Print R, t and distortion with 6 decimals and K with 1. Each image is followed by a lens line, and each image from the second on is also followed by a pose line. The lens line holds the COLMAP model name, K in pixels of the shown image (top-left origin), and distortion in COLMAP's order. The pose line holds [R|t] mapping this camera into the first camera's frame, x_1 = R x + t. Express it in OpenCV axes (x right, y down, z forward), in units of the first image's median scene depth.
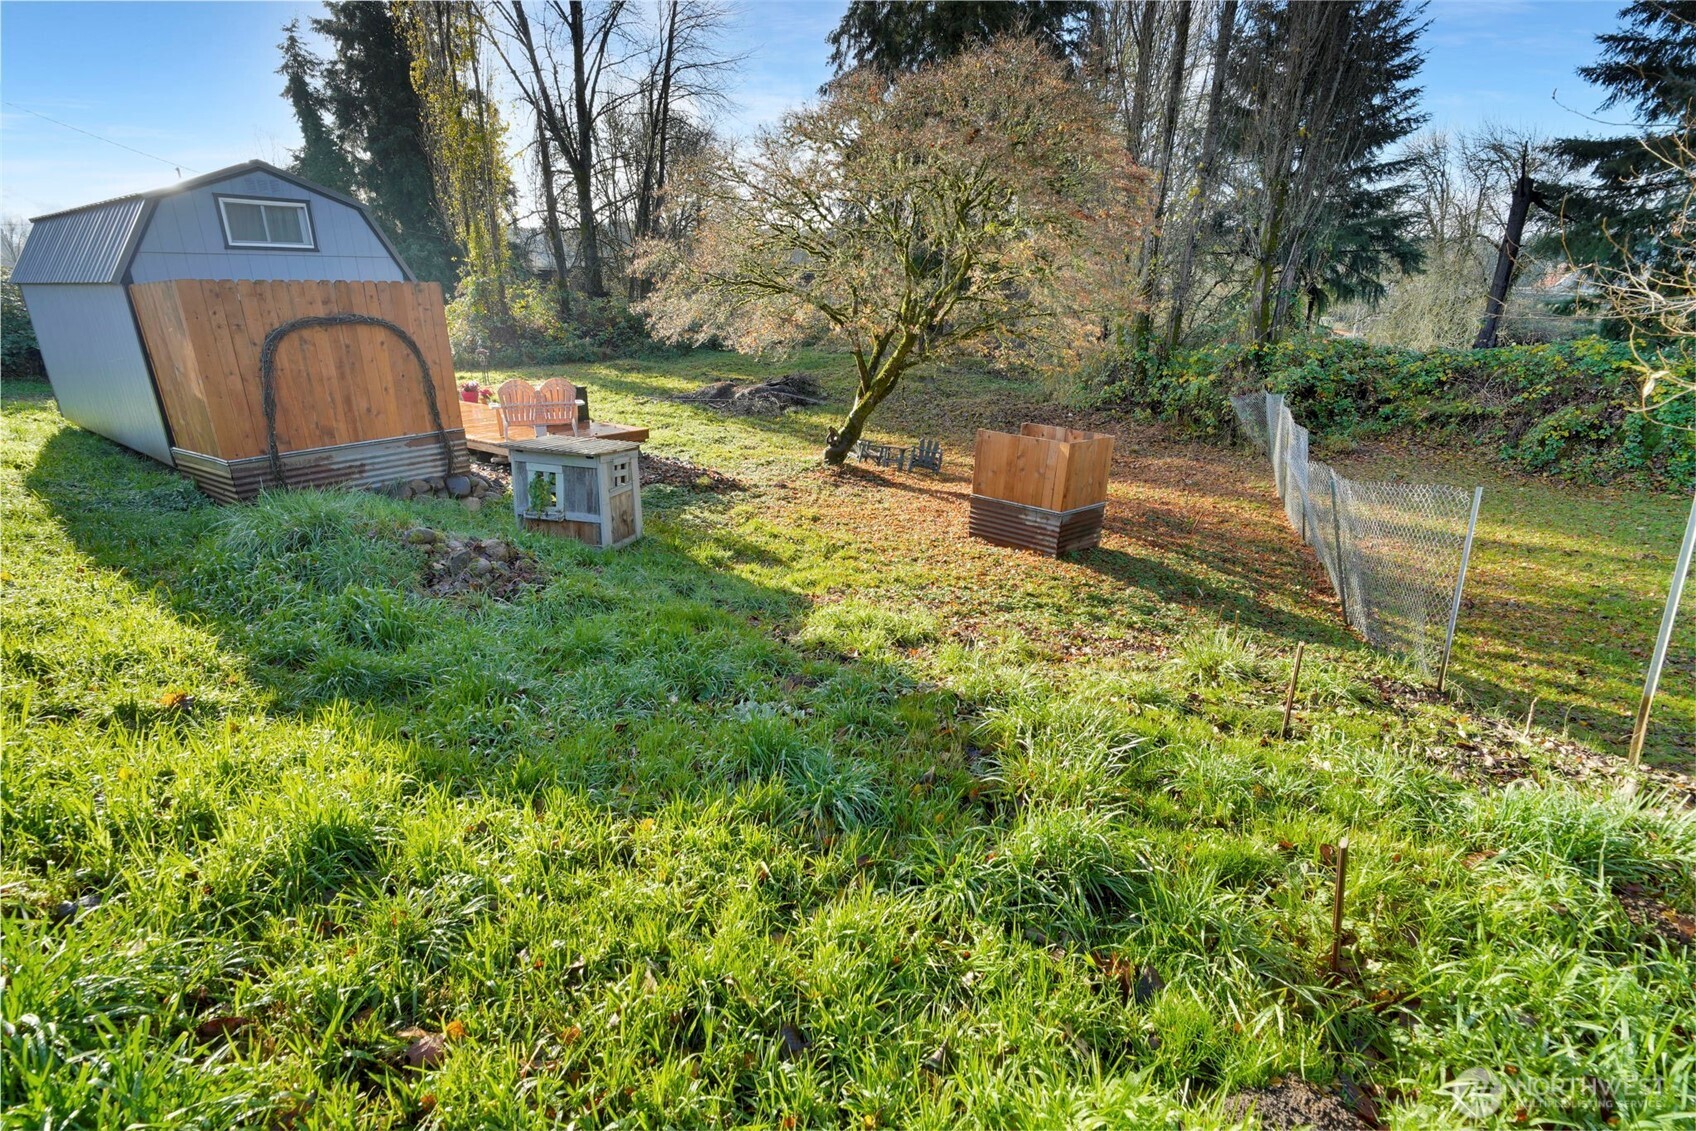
lens RADIAL K [[796.3, 0, 847.0], [0, 796.3, 564.6], [0, 0, 1]] dist [0.003381, -0.000409]
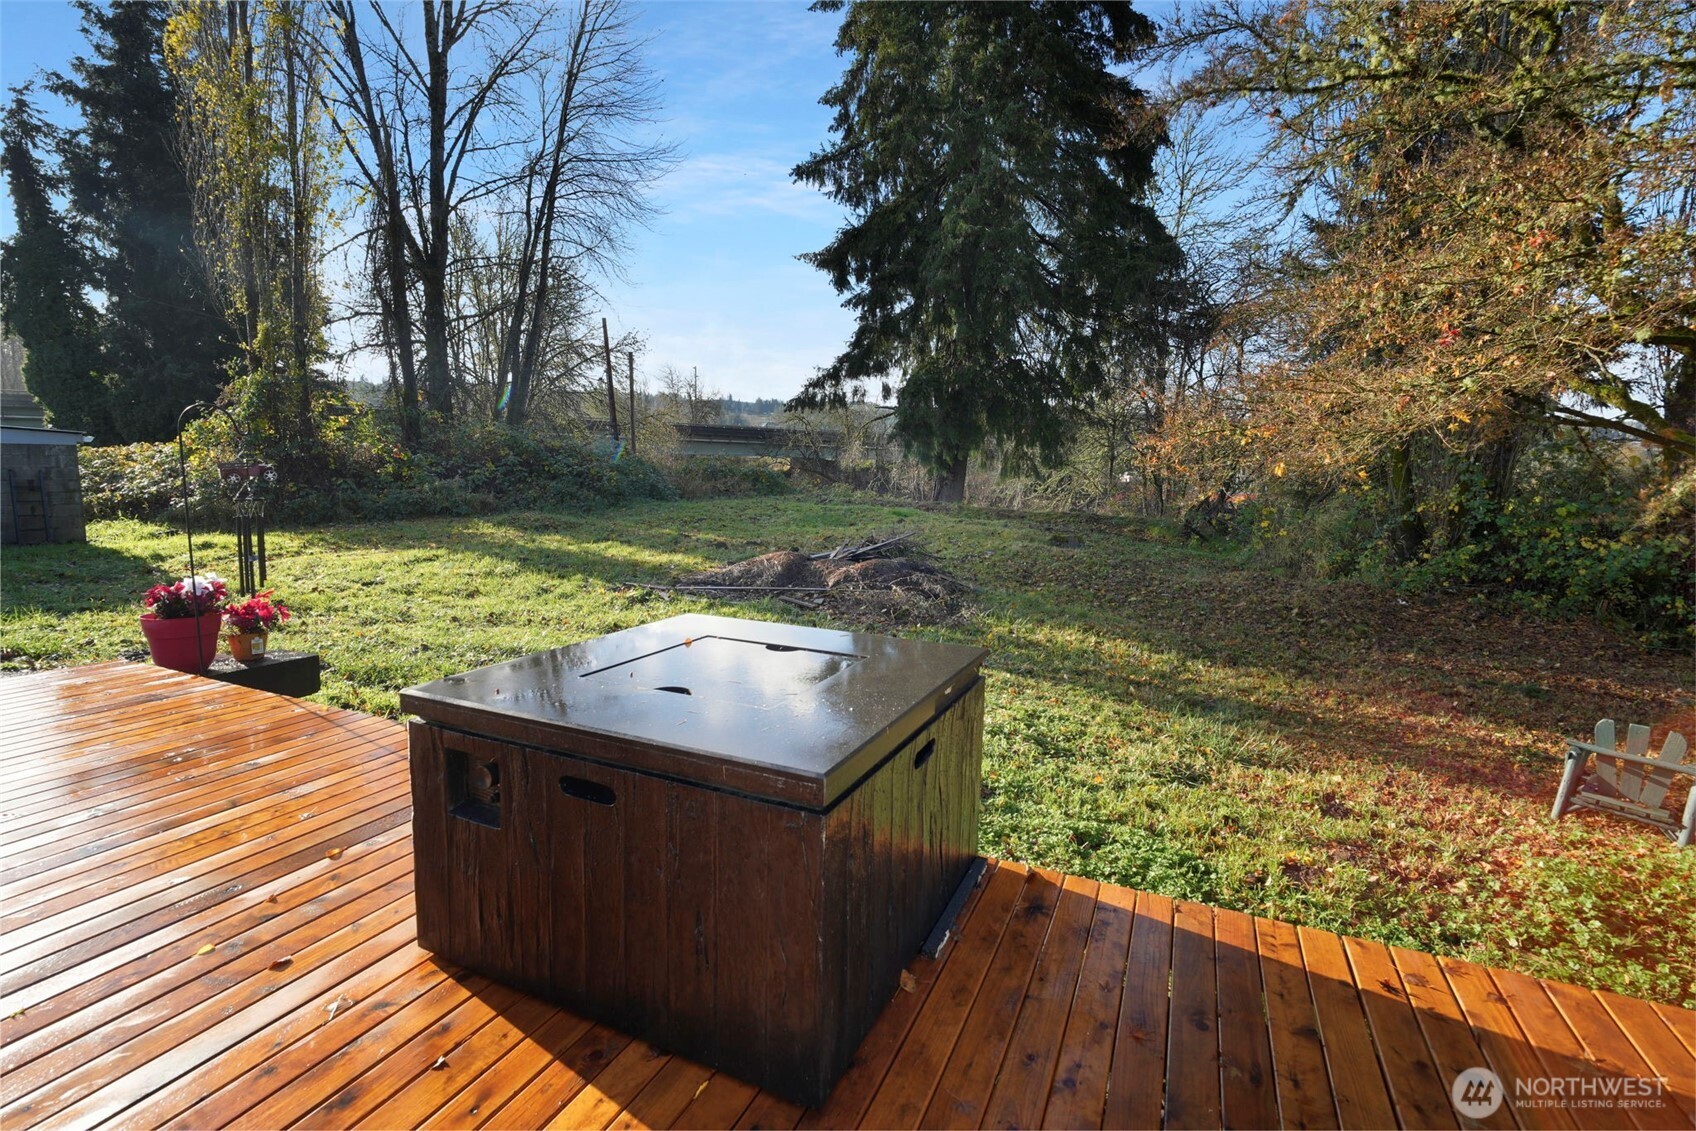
lens RADIAL K [[796.3, 0, 849.9], [0, 796.3, 559.4], [0, 0, 1]] dist [0.003381, -0.000409]
pose [[0.975618, -0.001478, 0.219469, -0.116396], [0.043413, 0.981519, -0.186375, -0.066752], [-0.215137, 0.191358, 0.957652, 0.253469]]
